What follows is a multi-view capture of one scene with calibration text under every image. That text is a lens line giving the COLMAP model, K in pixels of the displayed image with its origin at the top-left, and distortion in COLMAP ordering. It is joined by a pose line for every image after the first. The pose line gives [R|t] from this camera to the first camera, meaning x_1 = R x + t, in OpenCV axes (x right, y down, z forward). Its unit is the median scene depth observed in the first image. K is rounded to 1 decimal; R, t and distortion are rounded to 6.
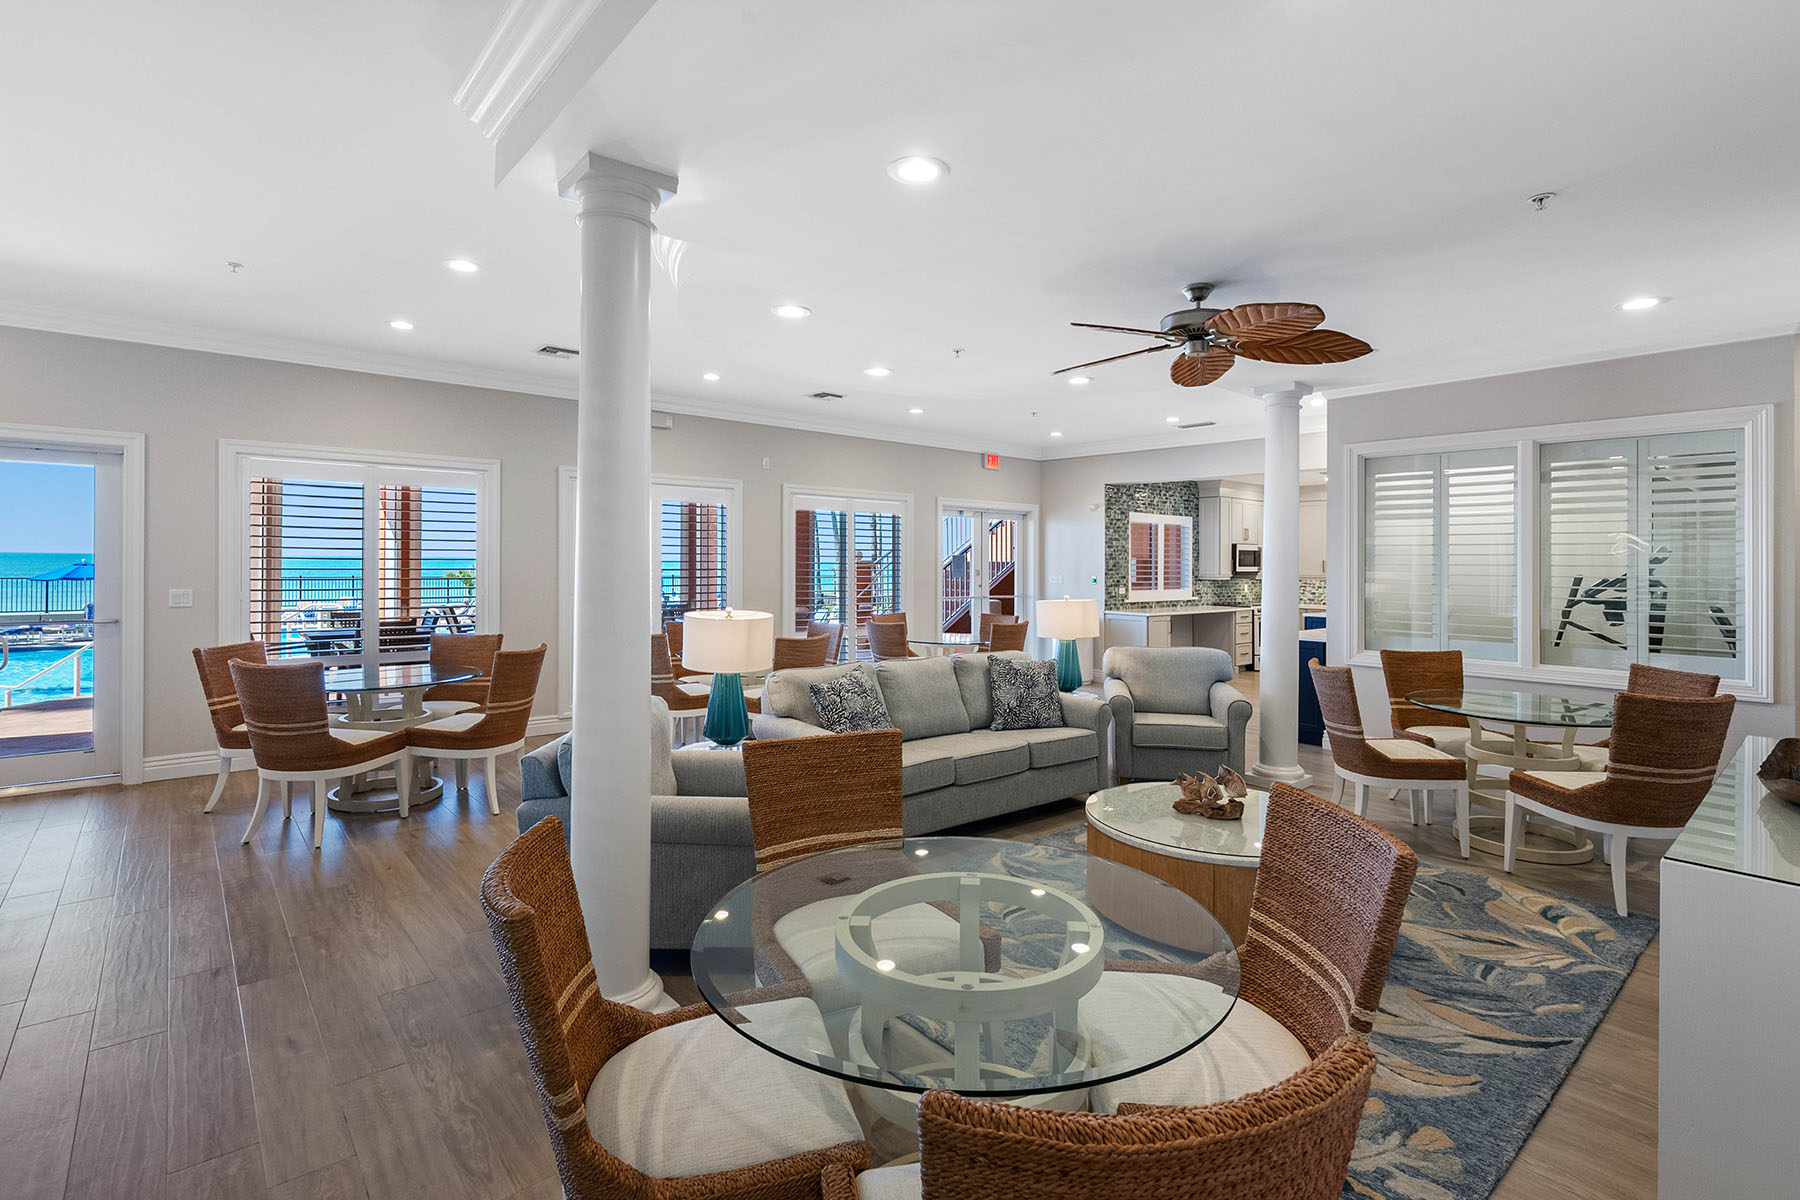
lens RADIAL K [[838.4, 0, 904.2], [0, 838.4, 564.9], [0, 0, 1]] dist [-0.014991, 0.006512]
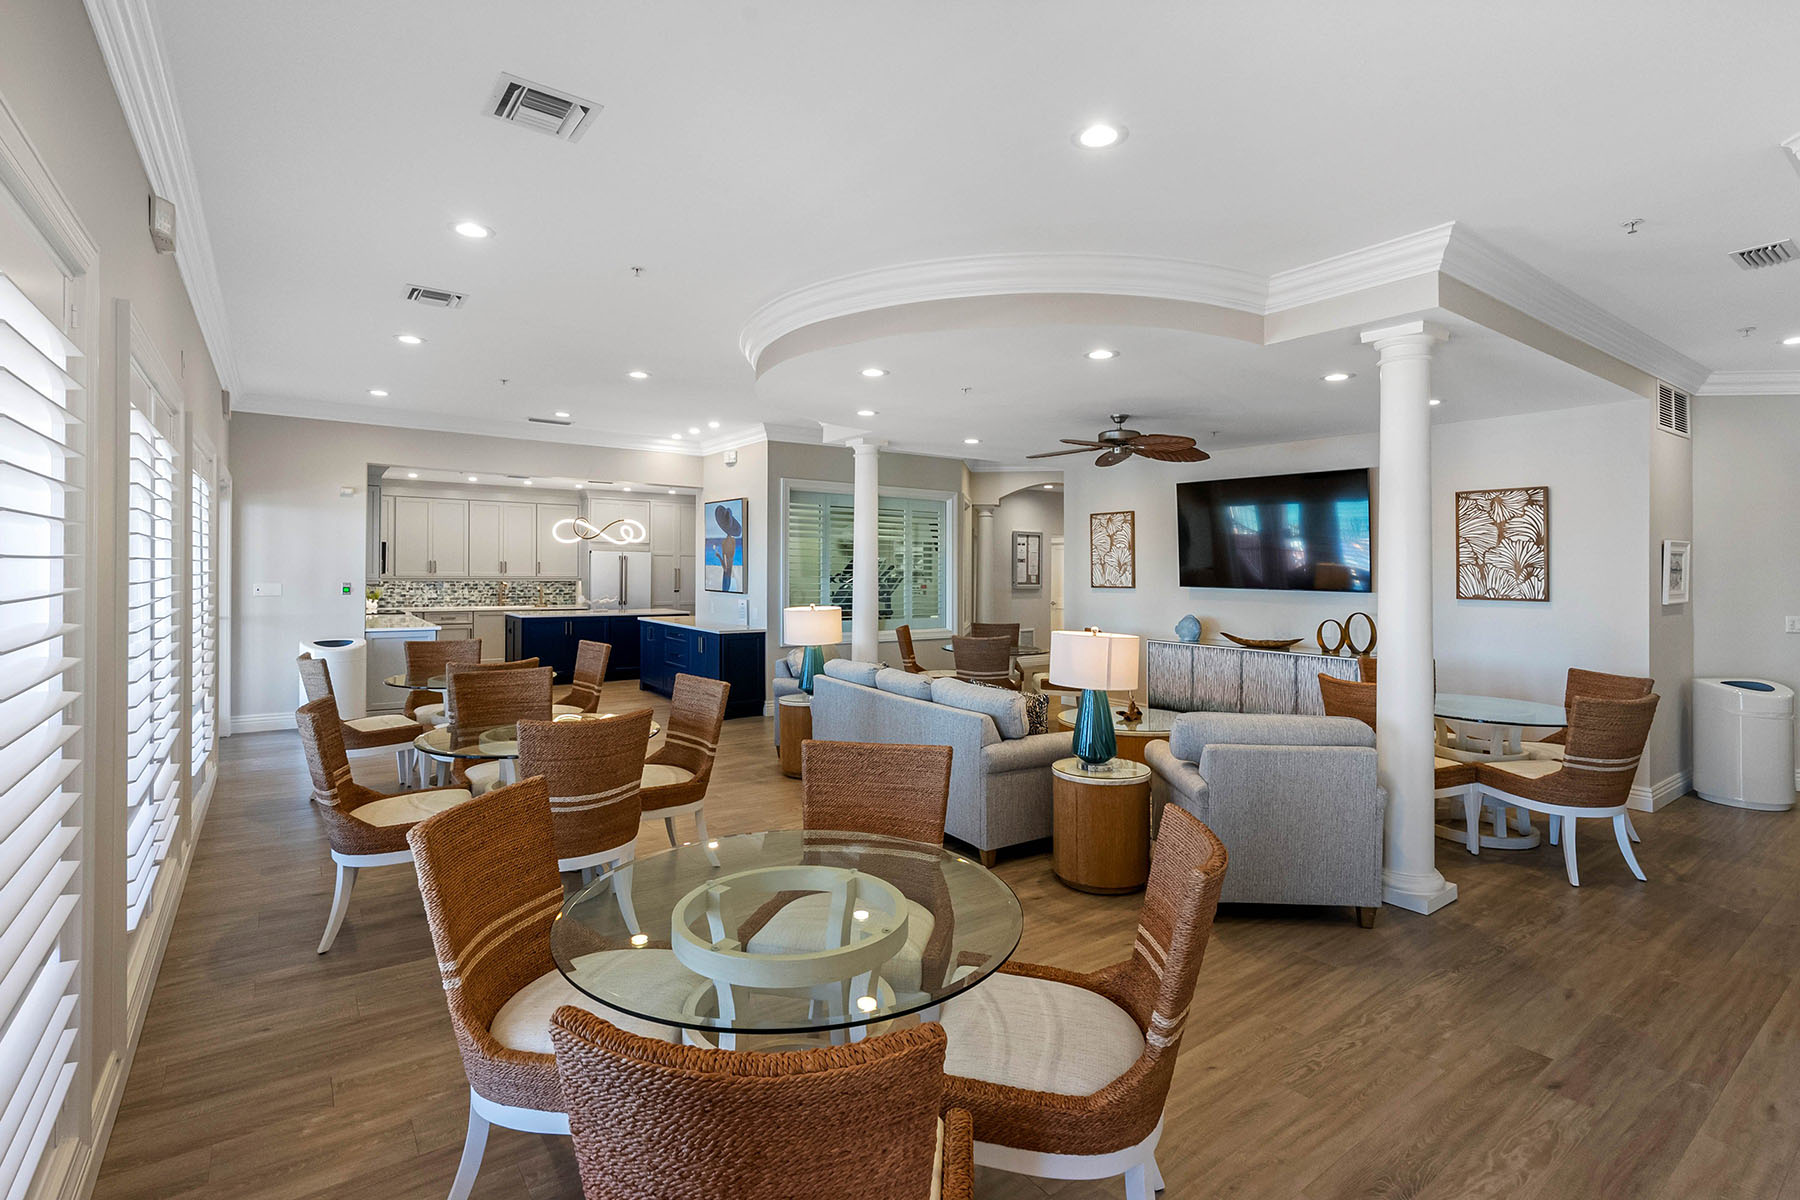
lens RADIAL K [[838.4, 0, 904.2], [0, 838.4, 564.9], [0, 0, 1]] dist [-0.014991, 0.006512]
pose [[0.086536, -0.006340, 0.996229, -1.384653], [-0.008579, 0.999938, 0.007108, -0.035737], [-0.996212, -0.009162, 0.086476, 1.276725]]
